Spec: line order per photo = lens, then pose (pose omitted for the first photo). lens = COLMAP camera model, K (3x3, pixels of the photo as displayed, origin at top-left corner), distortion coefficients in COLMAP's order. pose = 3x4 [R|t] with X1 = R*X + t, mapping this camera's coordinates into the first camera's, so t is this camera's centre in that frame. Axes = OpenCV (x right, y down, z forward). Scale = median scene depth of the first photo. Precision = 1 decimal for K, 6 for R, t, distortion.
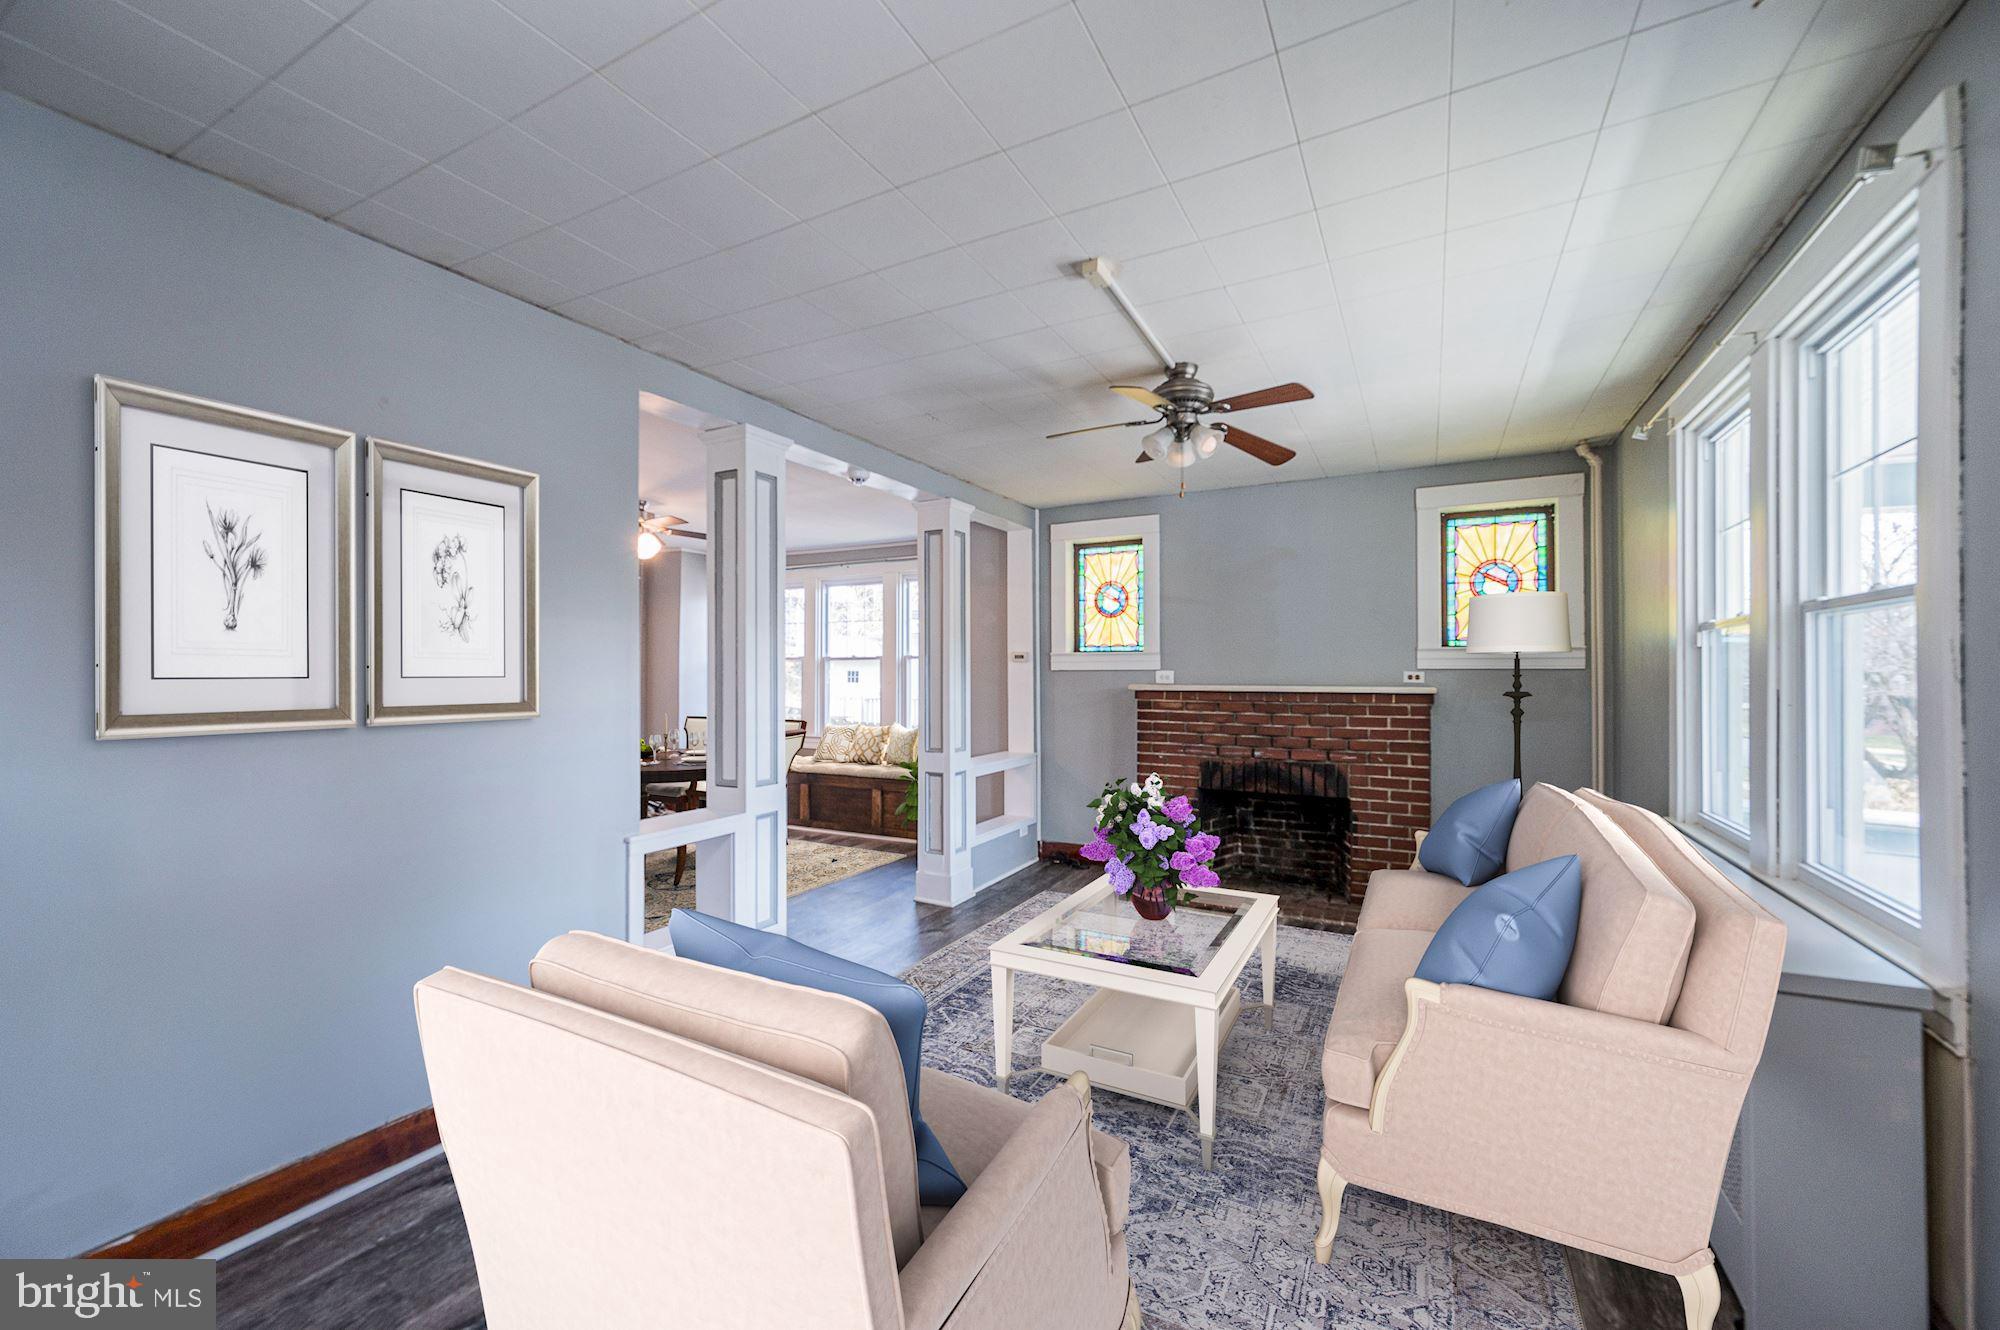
lens RADIAL K [[794.3, 0, 1005.0], [0, 794.3, 682.7], [0, 0, 1]] dist [-0.002550, -0.000167]
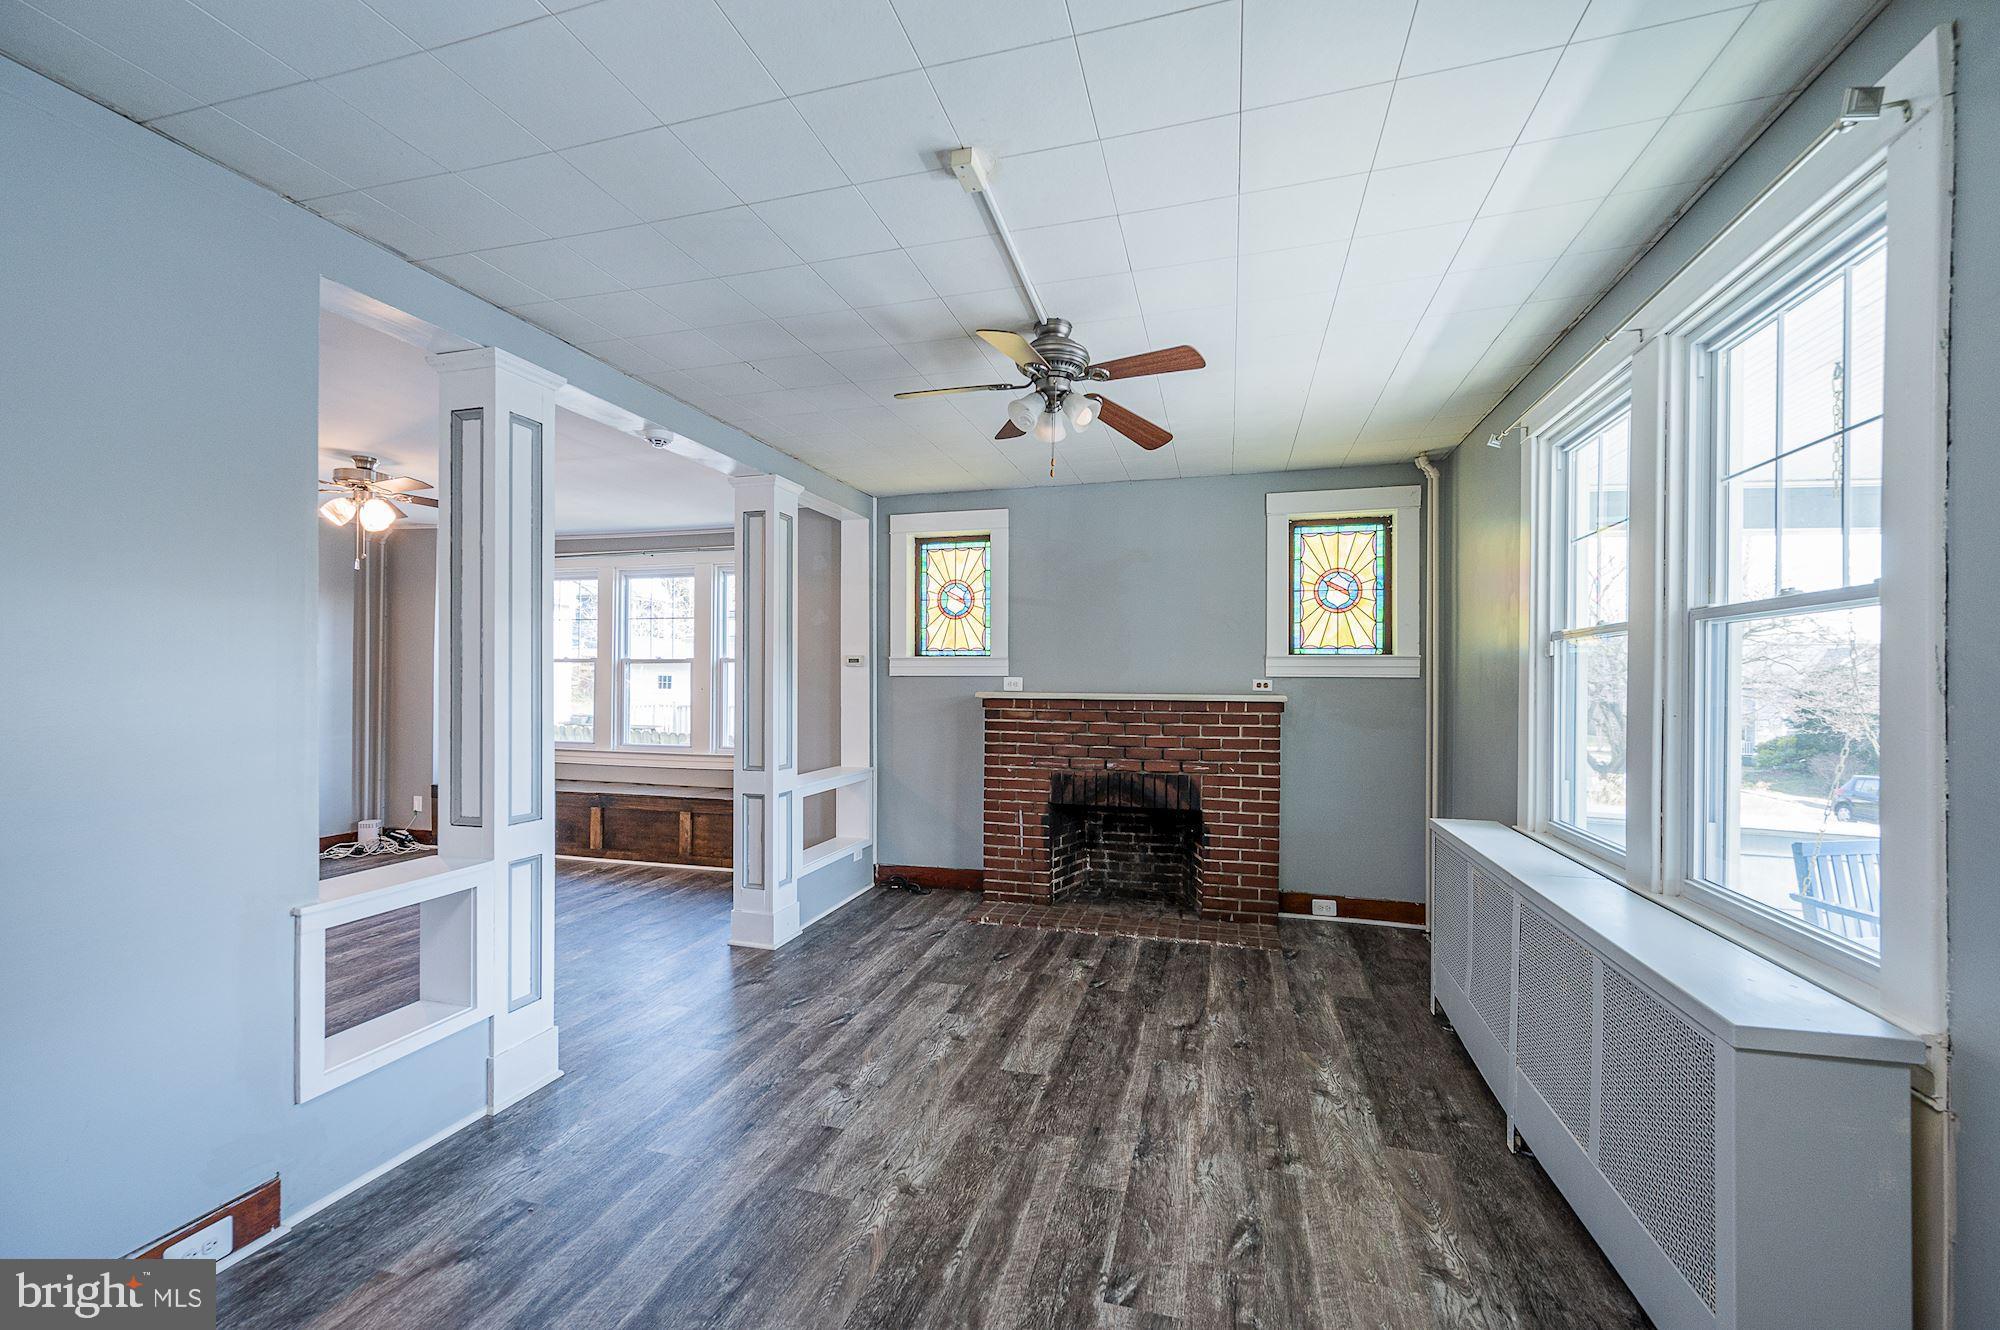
lens RADIAL K [[794.3, 0, 1005.0], [0, 794.3, 682.7], [0, 0, 1]] dist [-0.002550, -0.000167]
pose [[0.977294, 0.004615, 0.211836, -0.006361], [-0.002857, 0.999959, -0.008603, -0.000704], [-0.211867, 0.007803, 0.977267, 0.108270]]
